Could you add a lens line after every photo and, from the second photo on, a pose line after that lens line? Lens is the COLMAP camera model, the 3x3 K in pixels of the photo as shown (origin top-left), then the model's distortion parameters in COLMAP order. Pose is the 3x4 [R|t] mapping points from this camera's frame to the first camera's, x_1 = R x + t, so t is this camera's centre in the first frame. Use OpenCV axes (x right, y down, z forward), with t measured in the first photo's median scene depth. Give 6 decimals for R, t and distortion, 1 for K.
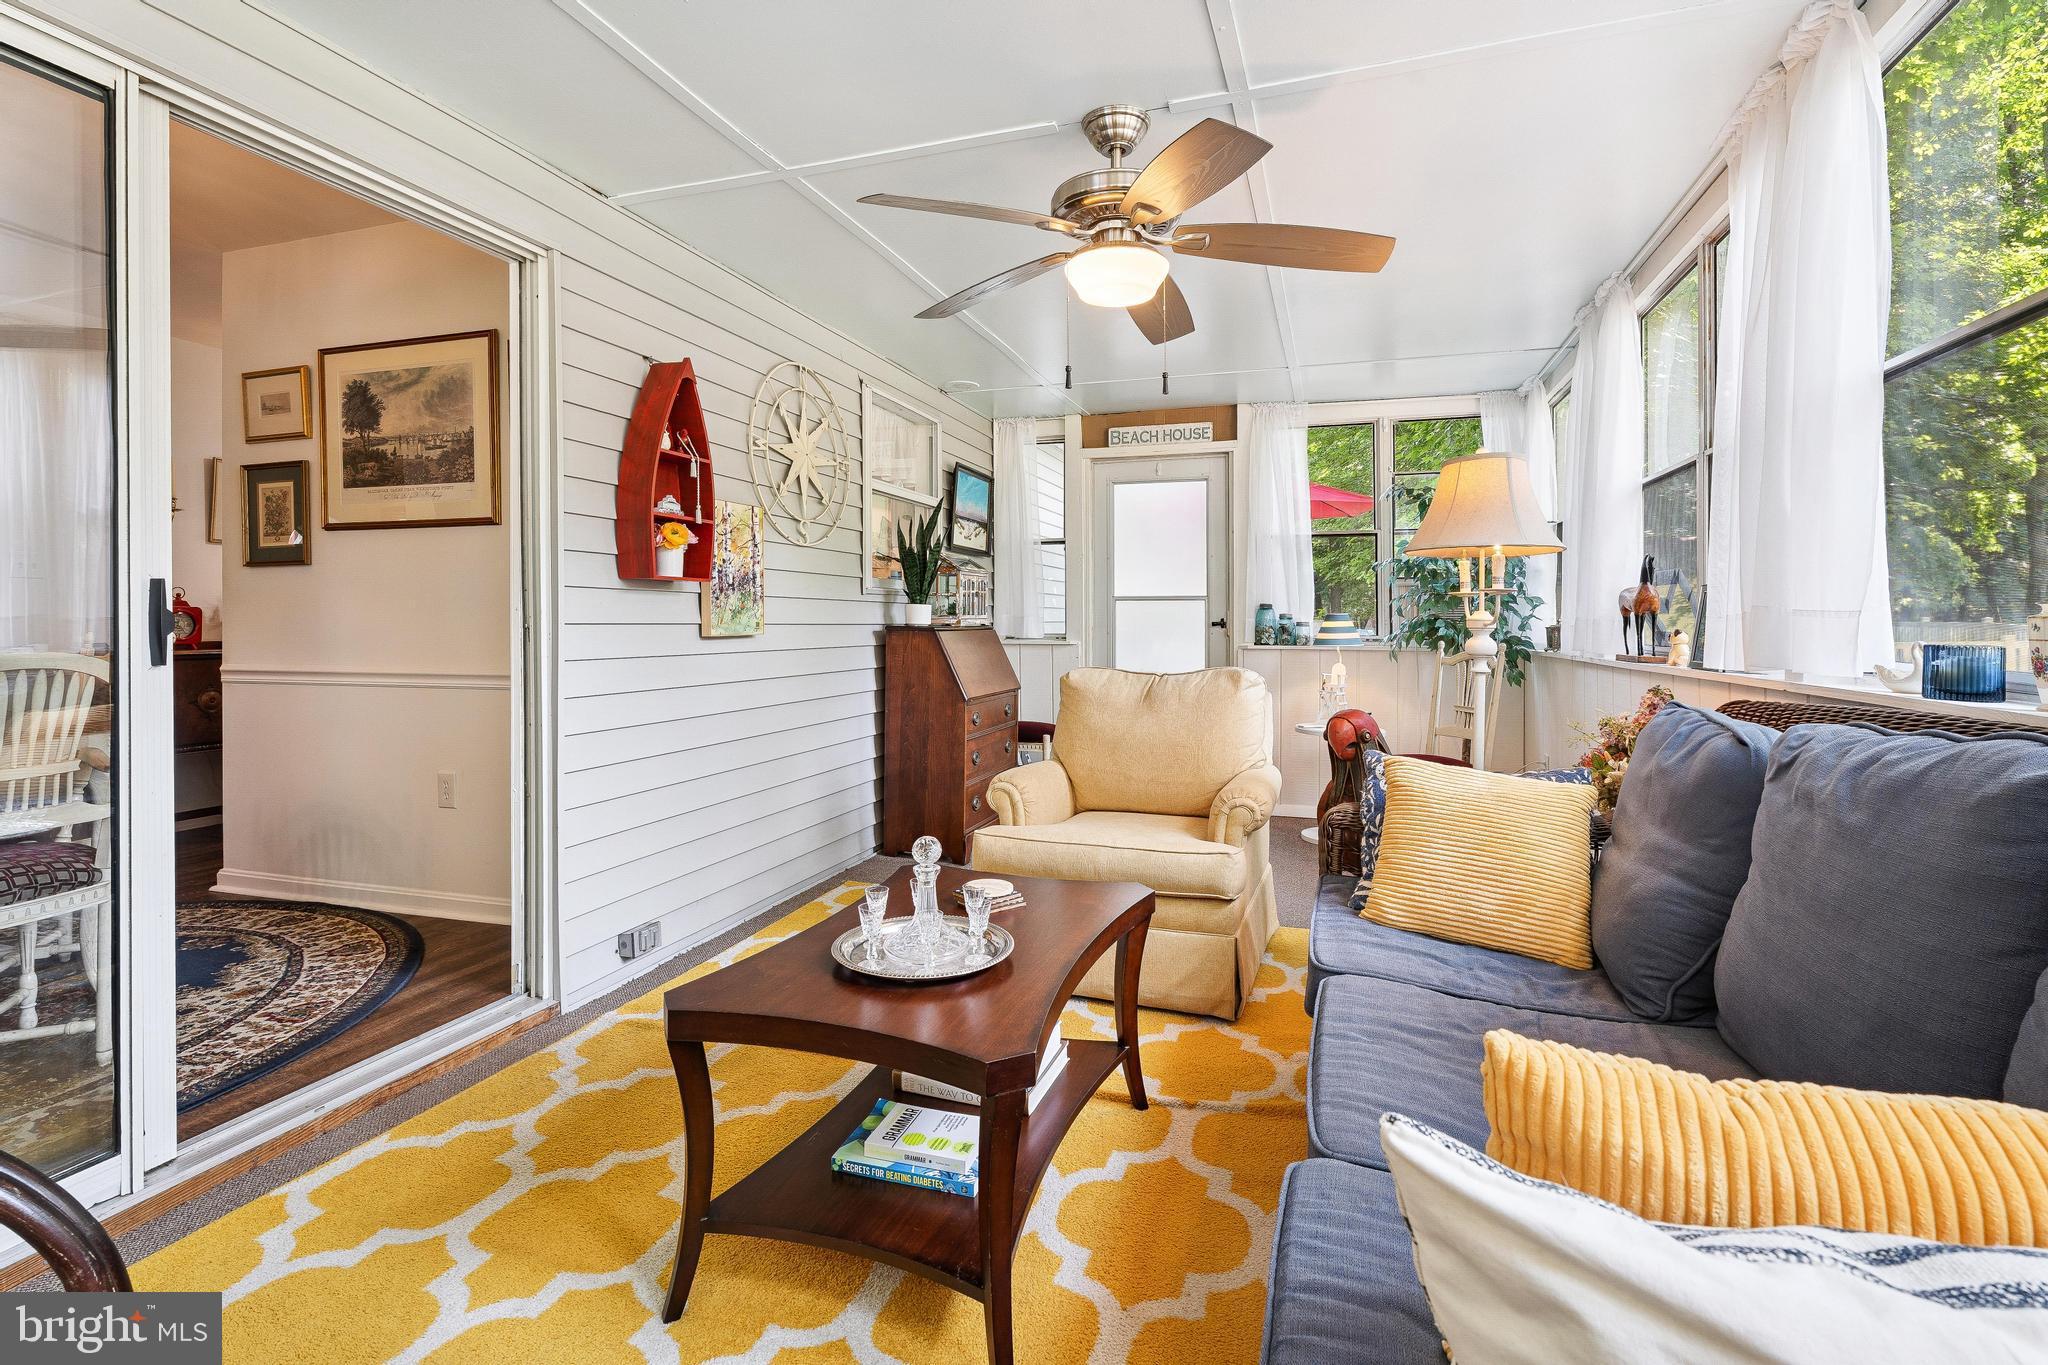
lens RADIAL K [[937.6, 0, 1017.3], [0, 937.6, 605.8], [0, 0, 1]] dist [-0.001938, -0.000166]
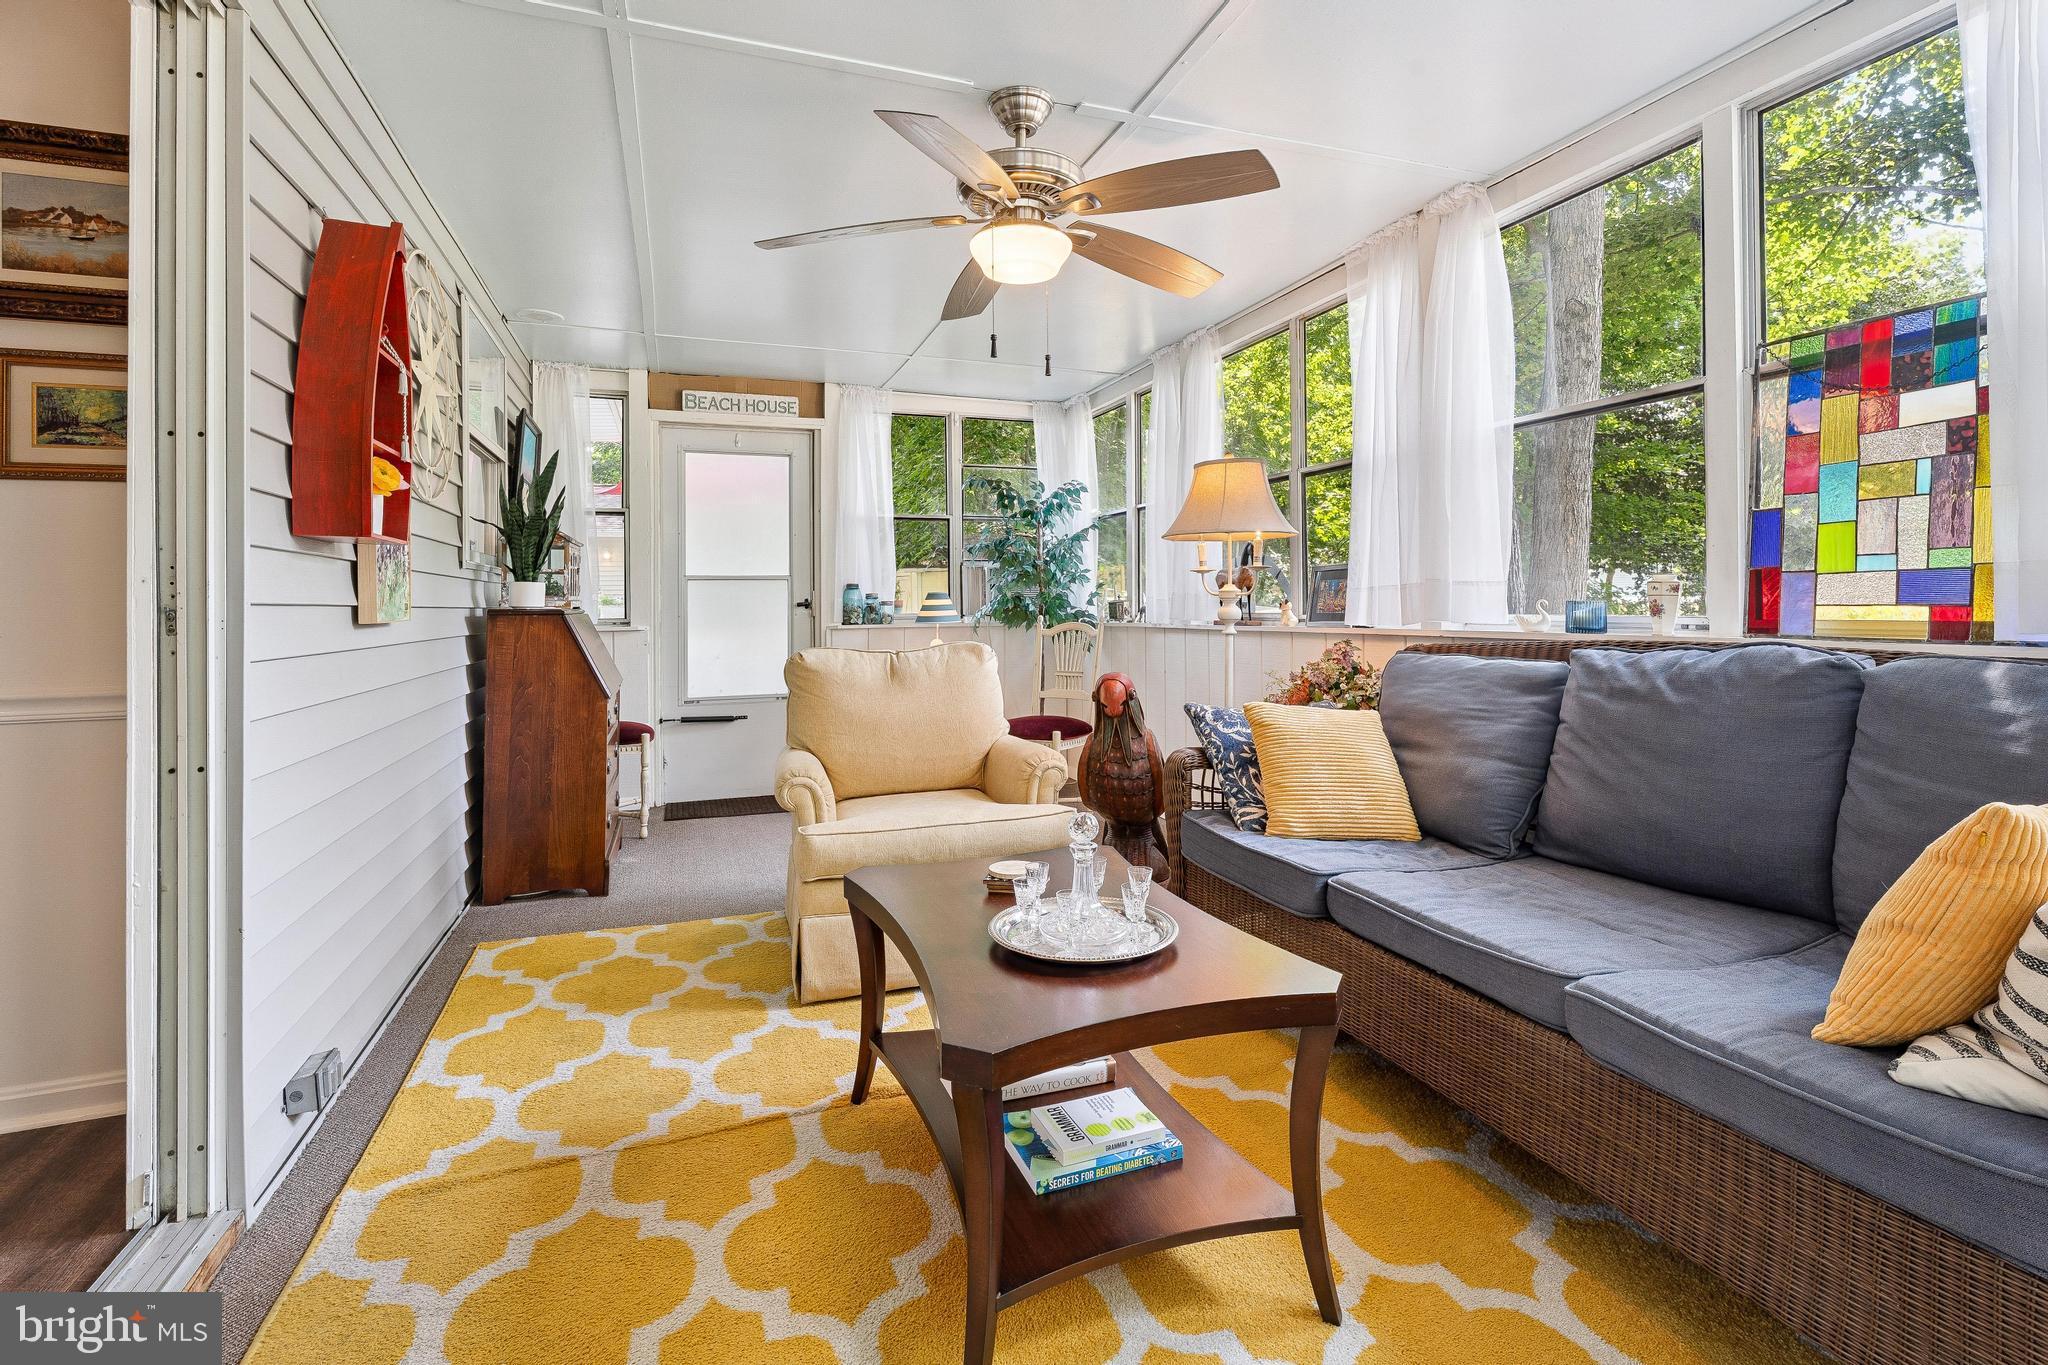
lens RADIAL K [[948.6, 0, 1027.3], [0, 948.6, 582.9], [0, 0, 1]] dist [-0.001561, 0.000333]
pose [[0.781605, 0.001776, 0.623771, -0.229807], [0.003714, 0.999965, -0.007502, 0.005332], [-0.623763, 0.008180, 0.781571, 0.084663]]
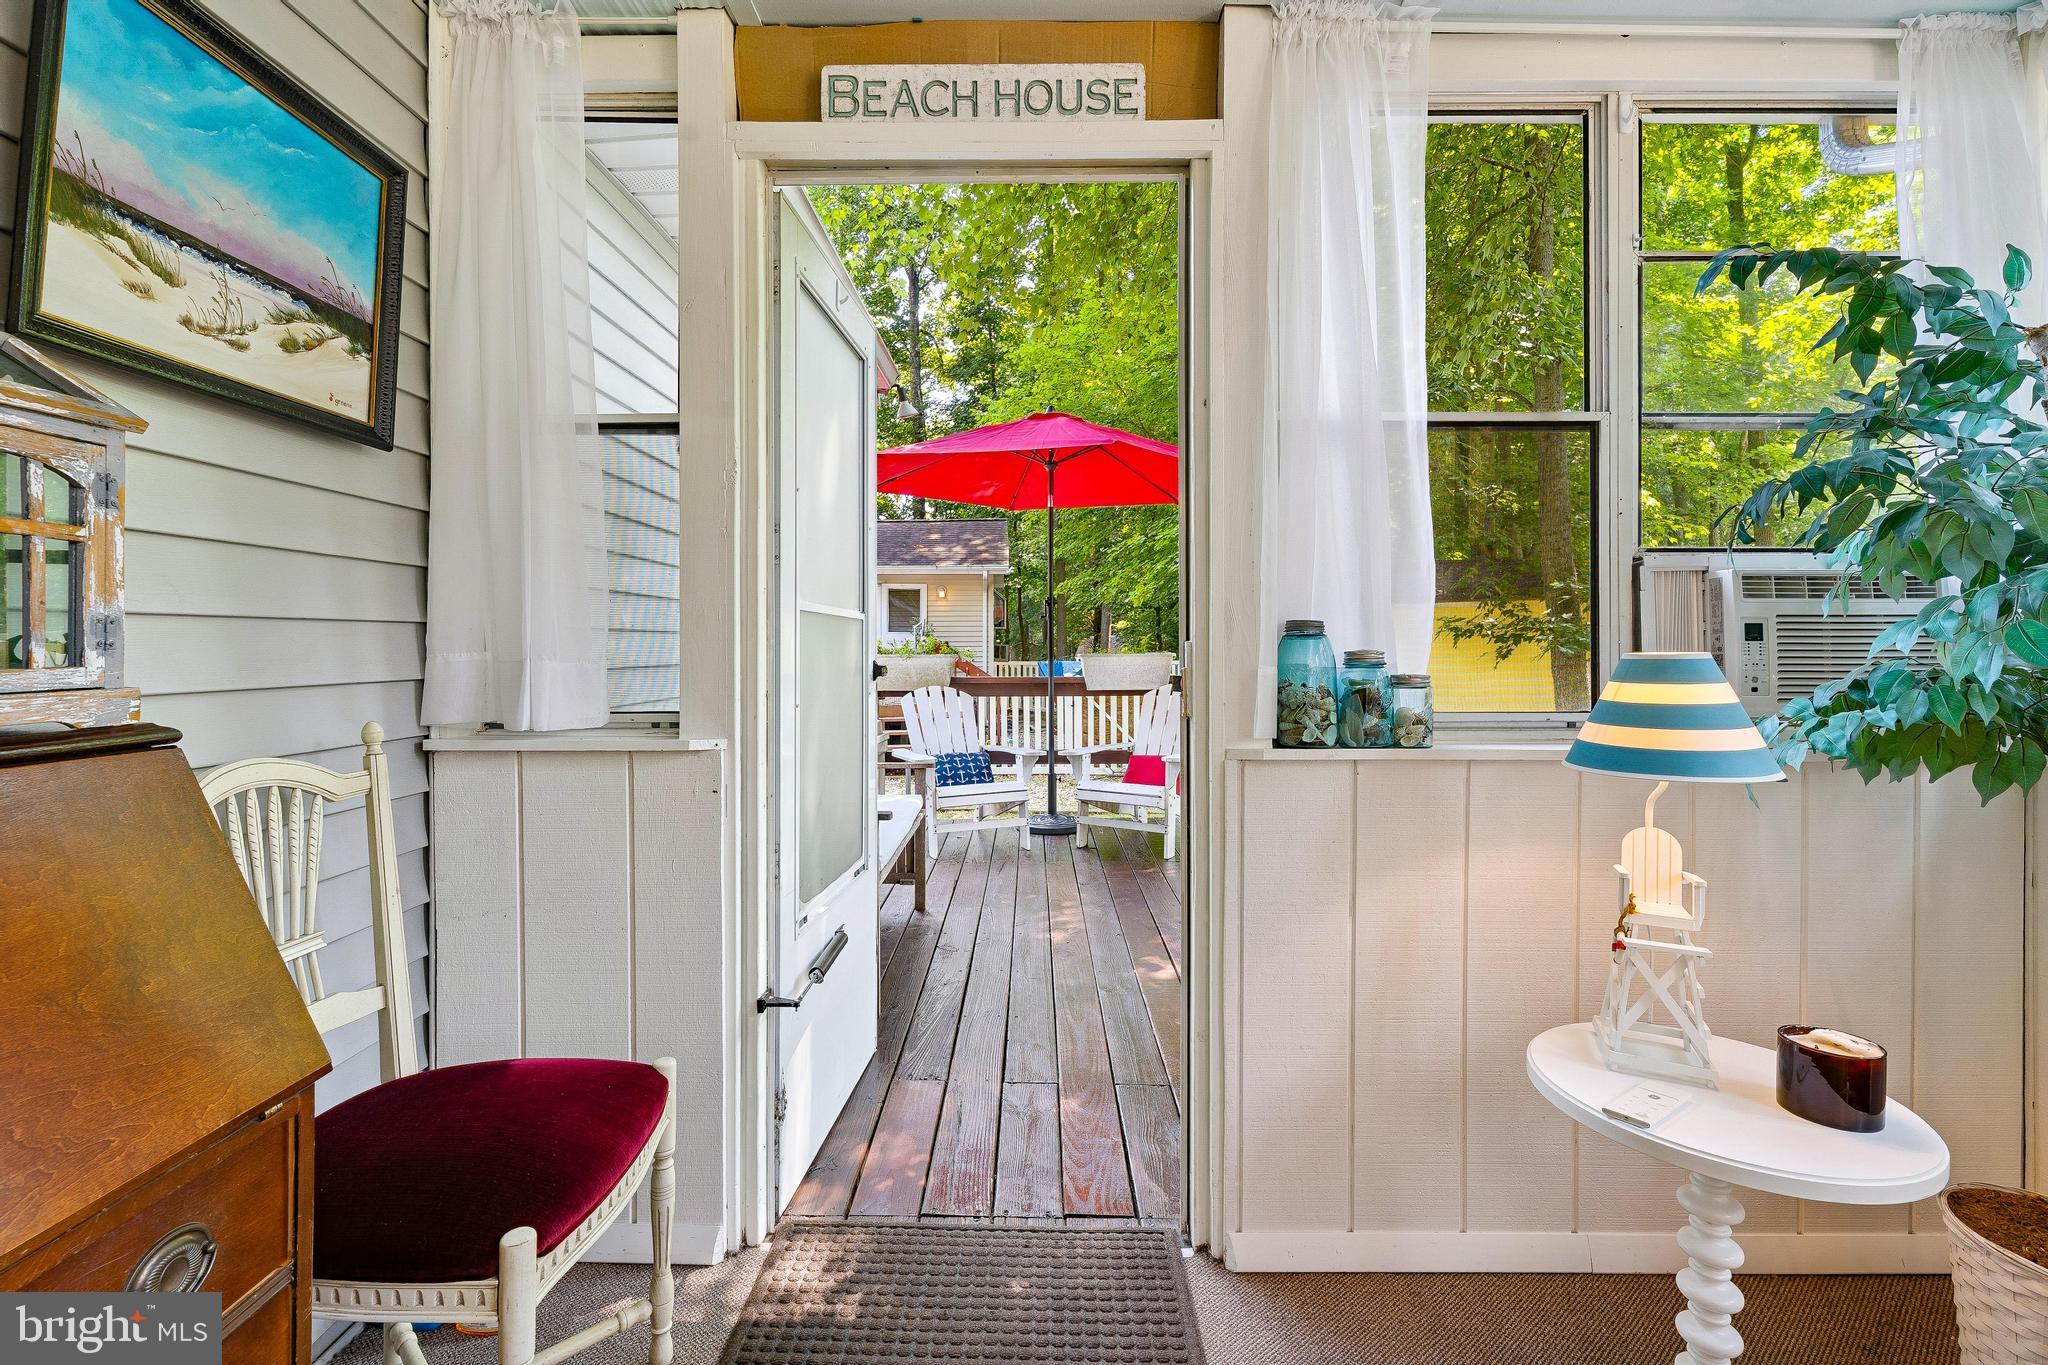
lens RADIAL K [[921.8, 0, 1027.1], [0, 921.8, 645.1], [0, 0, 1]] dist [-0.000172, -0.000826]
pose [[0.949831, -0.000704, 0.312762, 0.071248], [-0.002395, 0.999952, 0.009525, 0.003611], [-0.312754, -0.009796, 0.949784, 0.734329]]
